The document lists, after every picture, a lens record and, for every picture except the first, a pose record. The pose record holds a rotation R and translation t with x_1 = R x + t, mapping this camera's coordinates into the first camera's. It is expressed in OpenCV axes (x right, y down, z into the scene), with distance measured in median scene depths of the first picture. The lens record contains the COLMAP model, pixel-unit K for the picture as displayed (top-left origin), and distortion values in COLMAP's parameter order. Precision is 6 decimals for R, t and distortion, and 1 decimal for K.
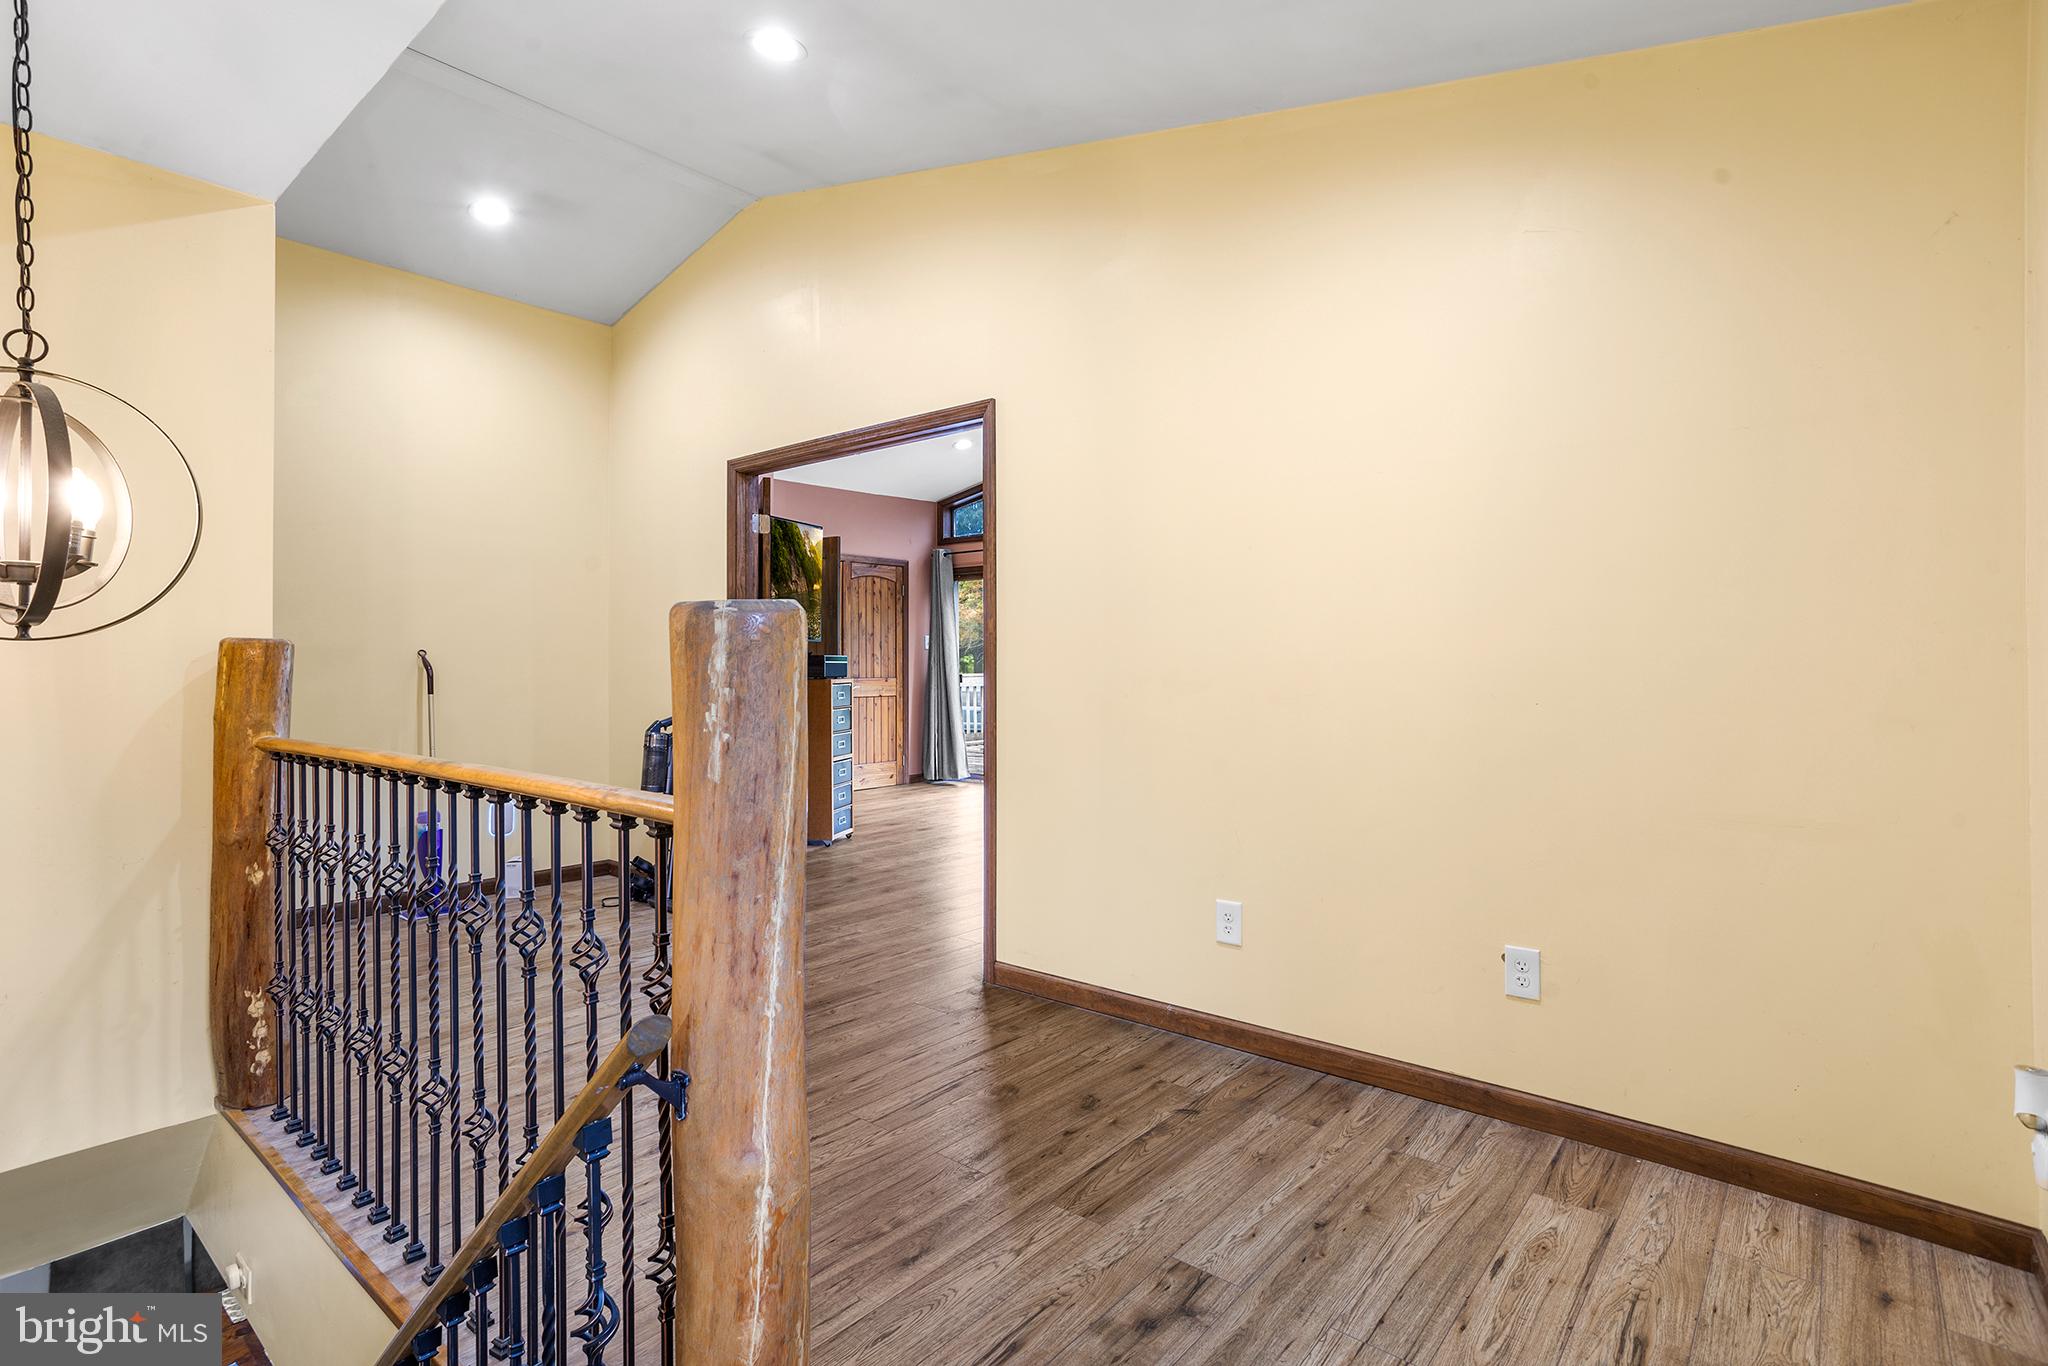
lens RADIAL K [[982.7, 0, 1025.8], [0, 982.7, 680.2], [0, 0, 1]] dist [0.000007, 0.000828]
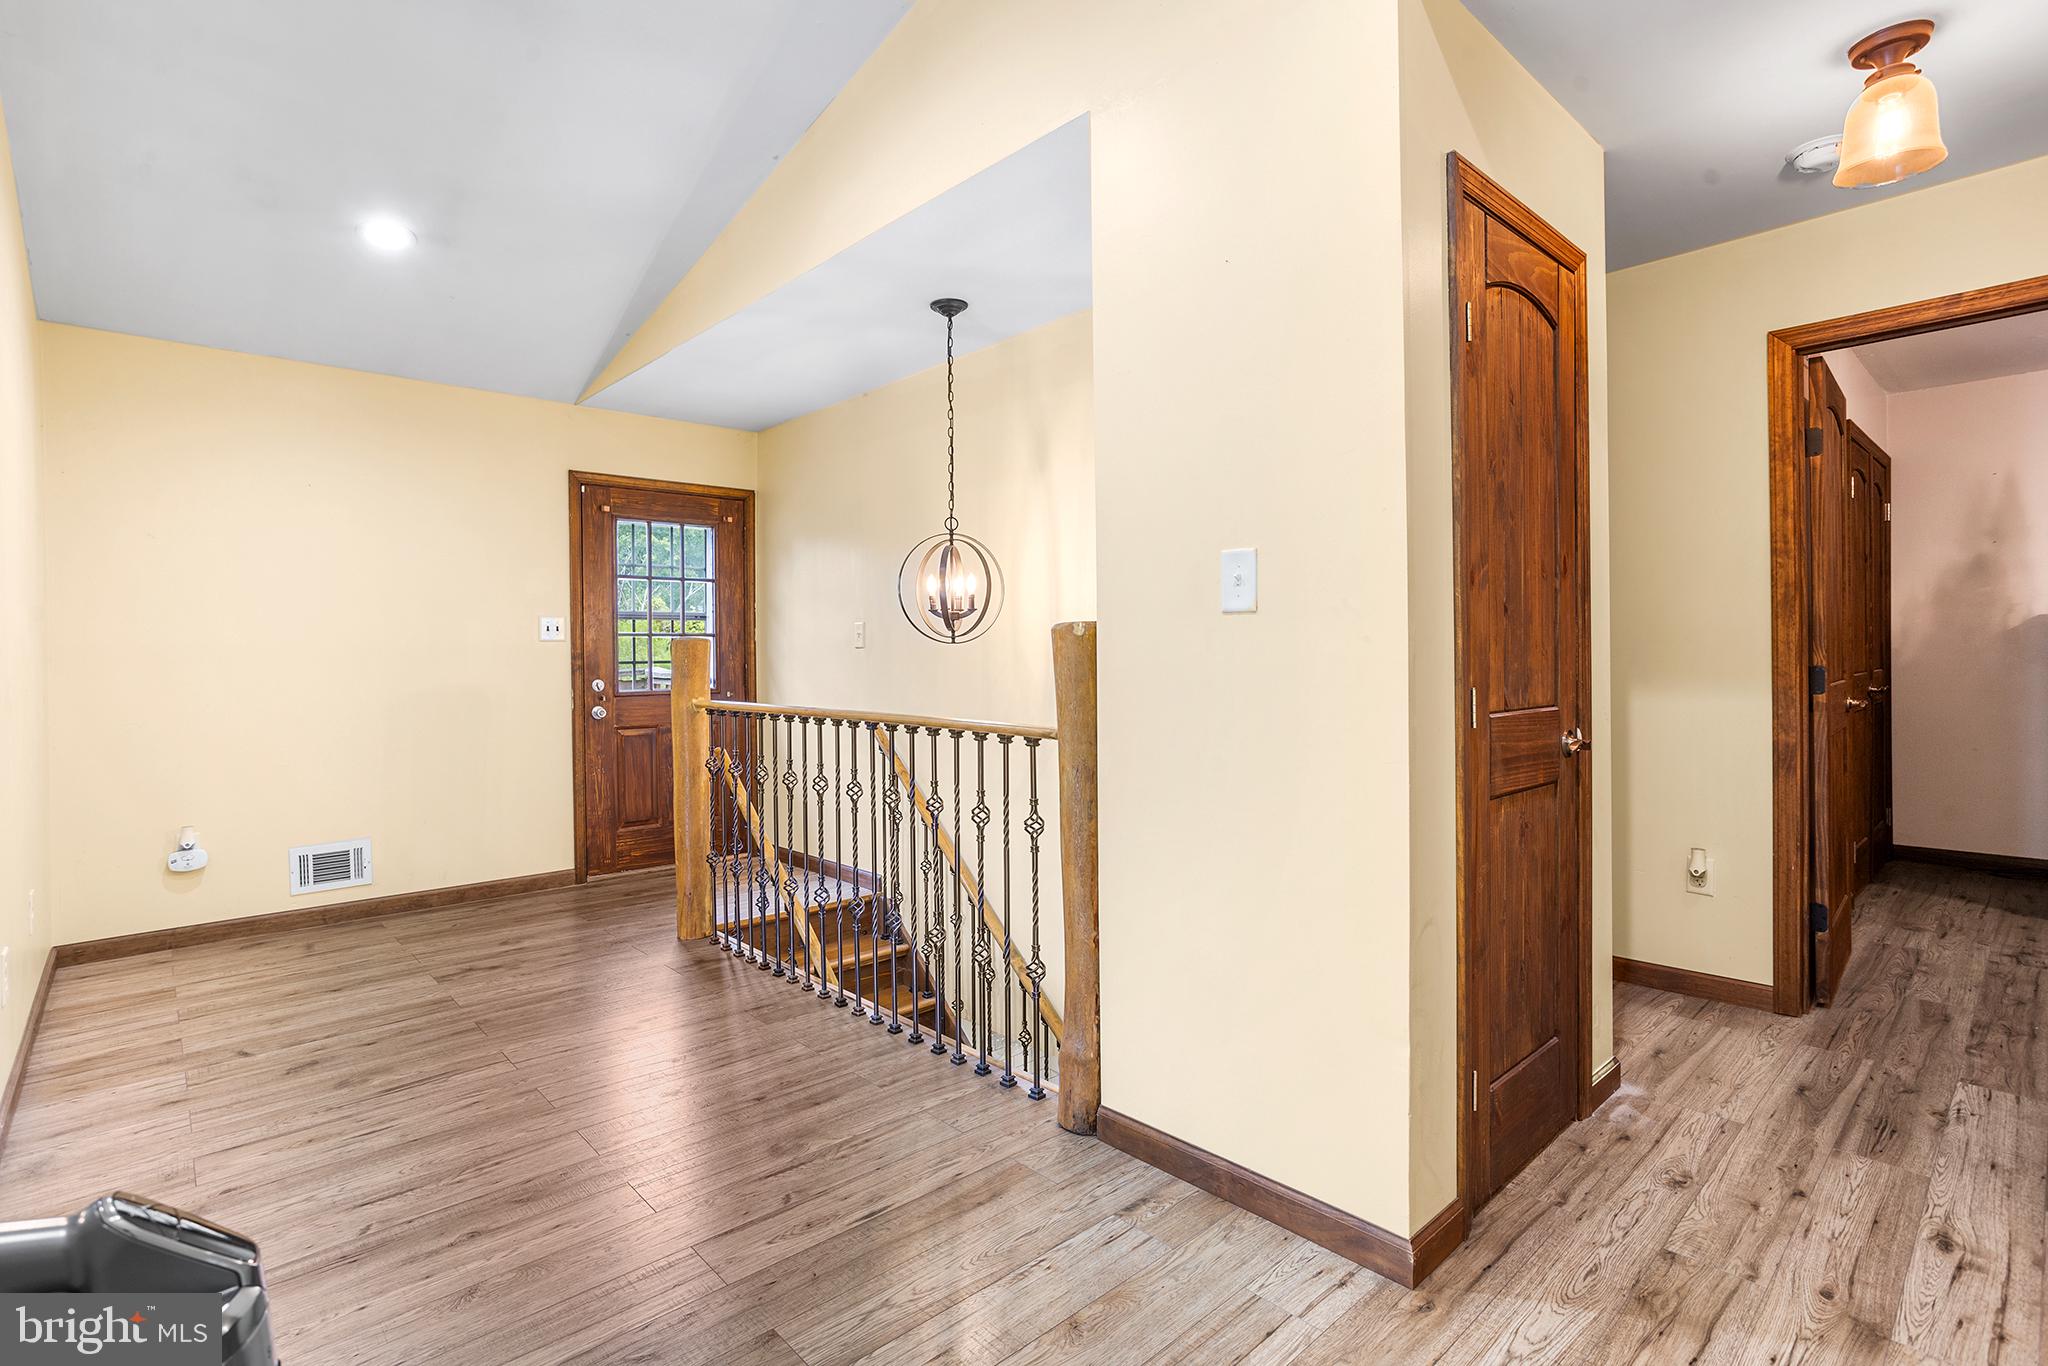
lens RADIAL K [[982.7, 0, 1023.0], [0, 982.7, 675.0], [0, 0, 1]] dist [0.000007, 0.000828]
pose [[-0.992659, 0.009248, 0.120594, -0.978242], [0.011438, 0.999782, 0.017478, -0.015507], [-0.120406, 0.018729, -0.992548, 2.242703]]
